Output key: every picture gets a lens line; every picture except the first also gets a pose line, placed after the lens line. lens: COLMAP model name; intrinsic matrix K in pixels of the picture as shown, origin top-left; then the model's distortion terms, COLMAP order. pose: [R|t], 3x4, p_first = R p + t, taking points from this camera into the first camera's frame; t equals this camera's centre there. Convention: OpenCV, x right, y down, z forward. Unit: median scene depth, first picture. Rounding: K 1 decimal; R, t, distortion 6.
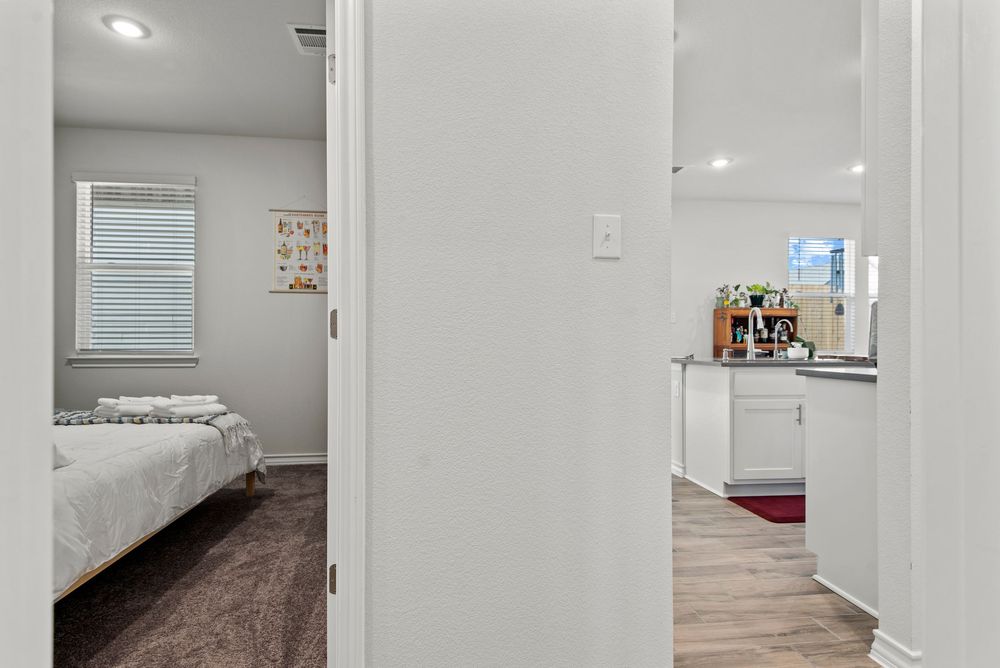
lens RADIAL K [[533.2, 0, 500.4], [0, 533.2, 342.1], [0, 0, 1]] dist [0.017442, -0.000683]
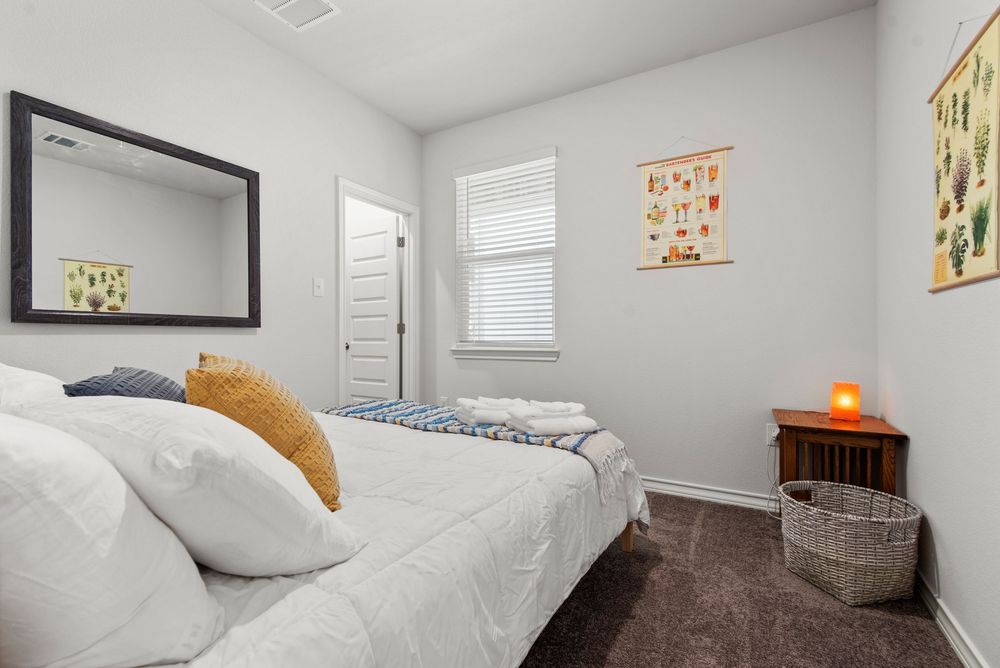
lens RADIAL K [[449.0, 0, 496.2], [0, 449.0, 331.8], [0, 0, 1]] dist [0.029412, -0.014307]
pose [[0.798193, -0.013086, -0.602259, -0.253736], [0.004544, 0.999866, -0.015703, 0.011345], [0.602384, 0.009797, 0.798146, 0.438681]]
